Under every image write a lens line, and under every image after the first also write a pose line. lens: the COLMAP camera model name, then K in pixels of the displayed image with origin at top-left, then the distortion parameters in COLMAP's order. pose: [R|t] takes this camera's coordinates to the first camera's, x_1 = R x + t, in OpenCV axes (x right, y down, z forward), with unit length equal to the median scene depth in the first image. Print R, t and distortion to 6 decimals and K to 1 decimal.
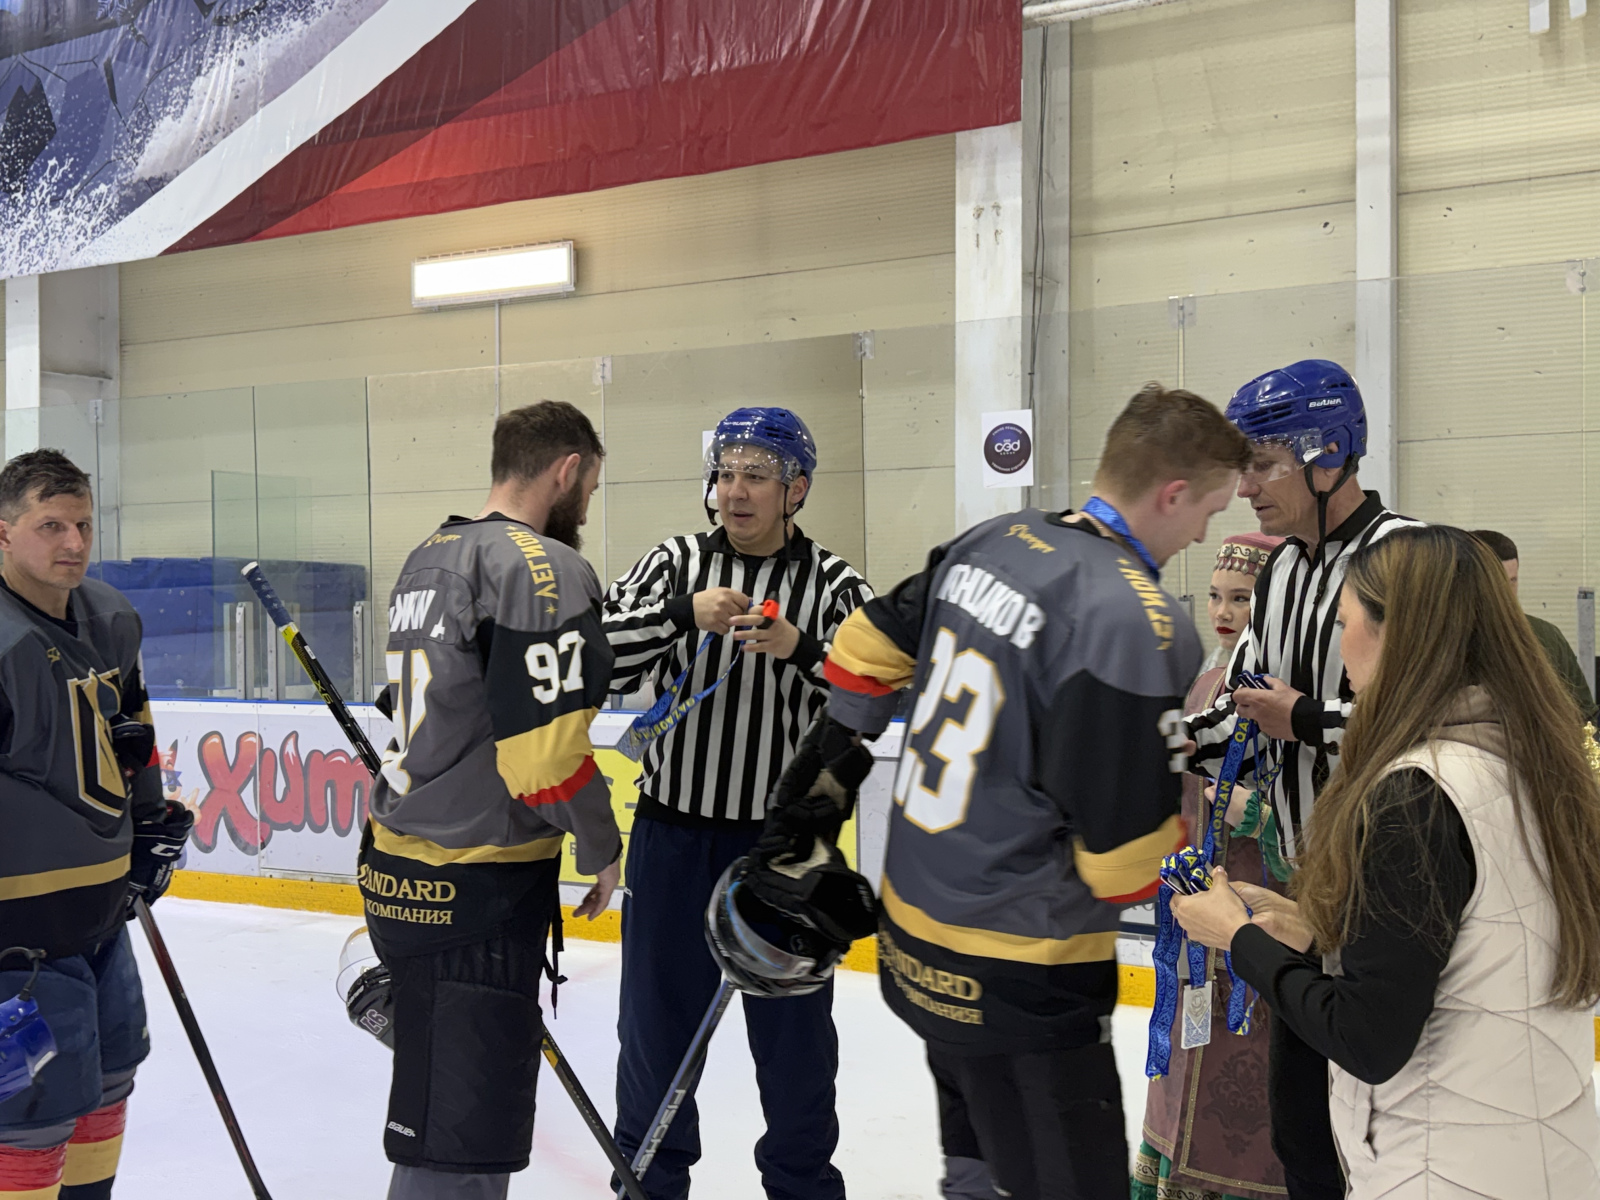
lens RADIAL K [[1732.8, 0, 800.0], [0, 1732.8, 600.0], [0, 0, 1]] dist [0.182099, -0.387355]
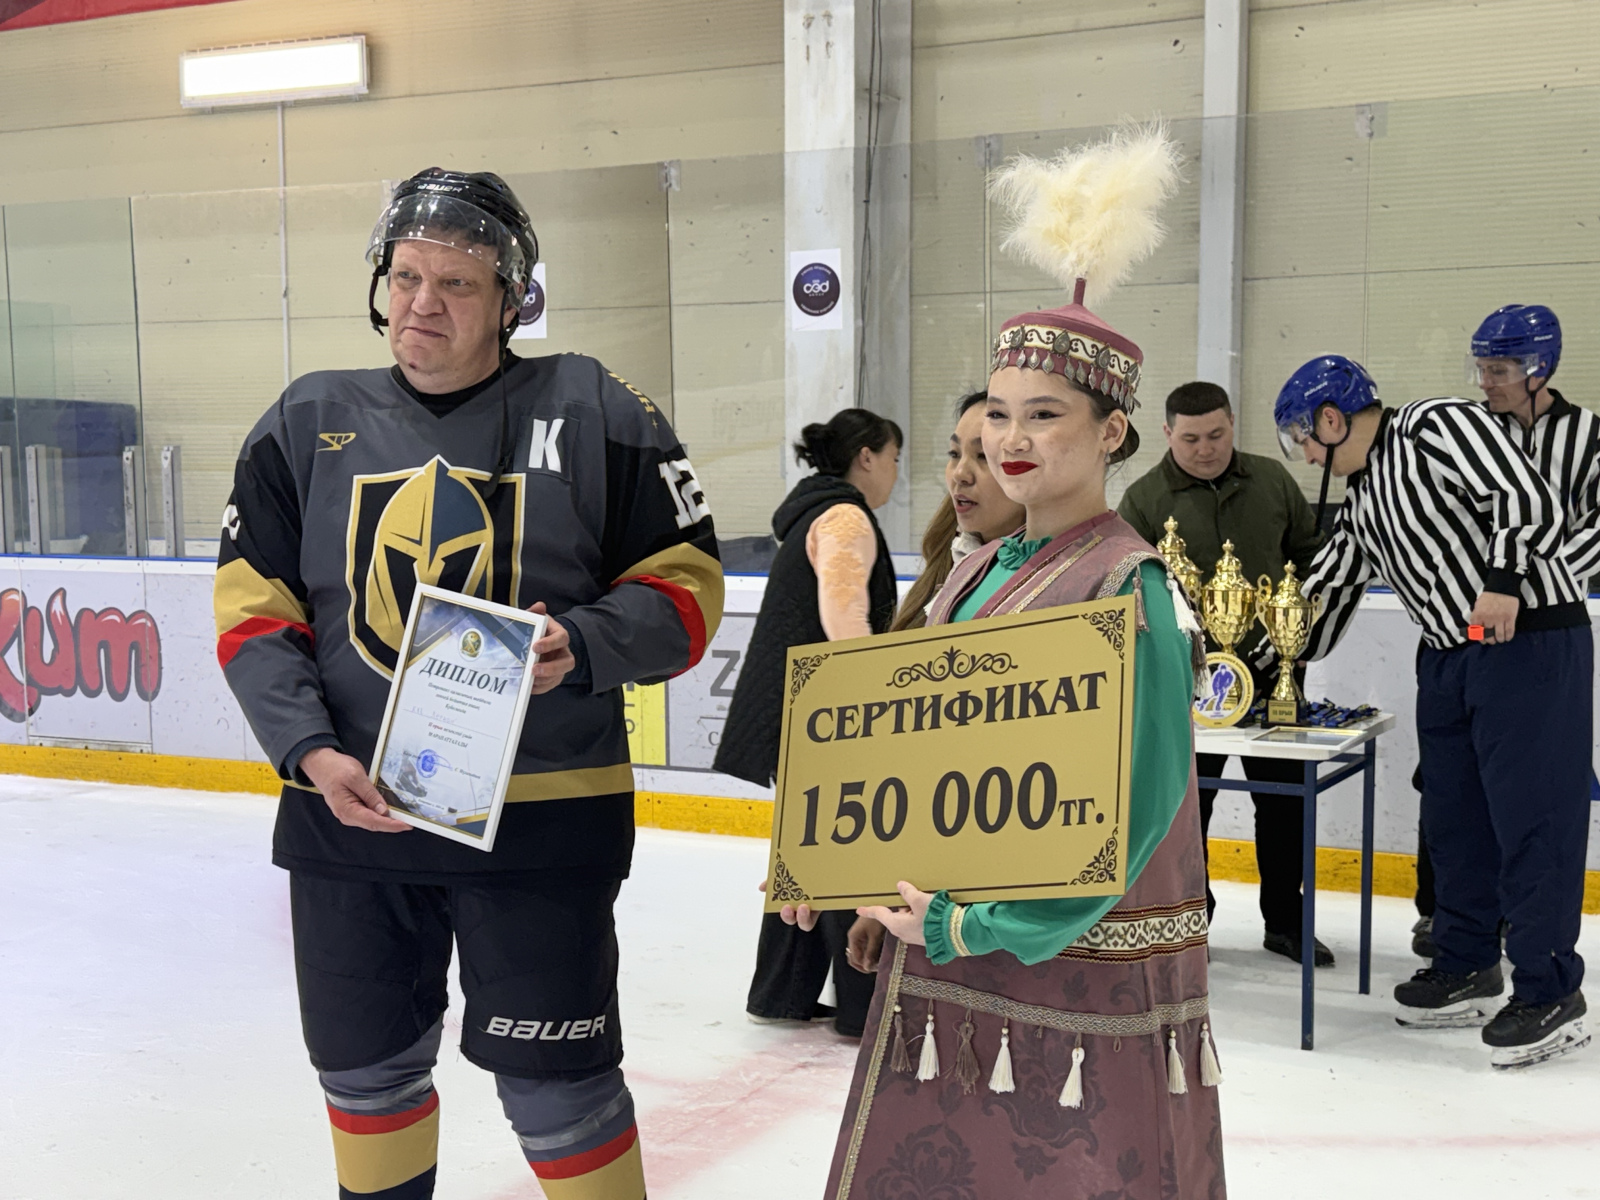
lens RADIAL K [[2094.8, 0, 798.6], [0, 2094.8, 615.1], [0, 0, 1]] dist [0.226658, -0.606755]
pose [[0.998336, -0.003340, 0.057574, 0.031482], [-0.001266, 0.996811, 0.079784, -0.000388], [-0.057657, -0.079724, 0.995148, -0.130094]]
